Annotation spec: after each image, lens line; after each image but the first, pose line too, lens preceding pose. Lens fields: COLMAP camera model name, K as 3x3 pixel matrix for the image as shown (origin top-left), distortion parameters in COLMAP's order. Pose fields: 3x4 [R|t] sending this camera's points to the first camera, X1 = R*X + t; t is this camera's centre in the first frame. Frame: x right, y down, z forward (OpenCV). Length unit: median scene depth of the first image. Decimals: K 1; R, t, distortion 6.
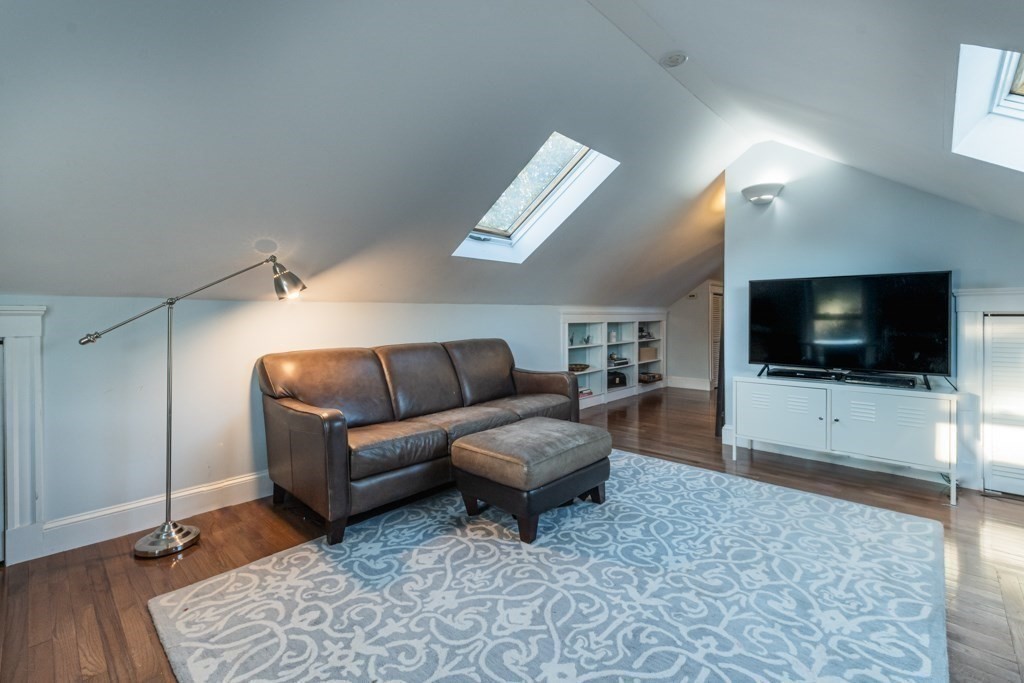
lens RADIAL K [[453.9, 0, 506.9], [0, 453.9, 322.0], [0, 0, 1]] dist [0.009418, 0.000350]
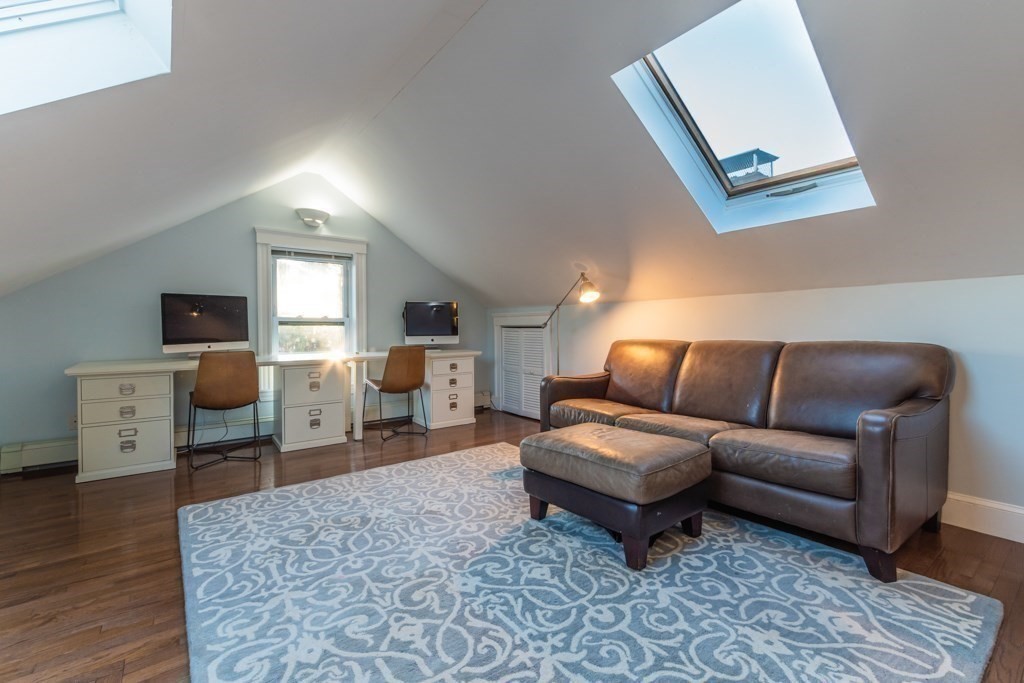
lens RADIAL K [[445.8, 0, 508.6], [0, 445.8, 333.7], [0, 0, 1]] dist [0.002941, 0.000950]
pose [[-0.160920, 0.020412, -0.986756, 1.027432], [-0.007095, 0.999736, 0.021838, 0.027311], [0.986942, 0.010515, -0.160733, 1.049901]]
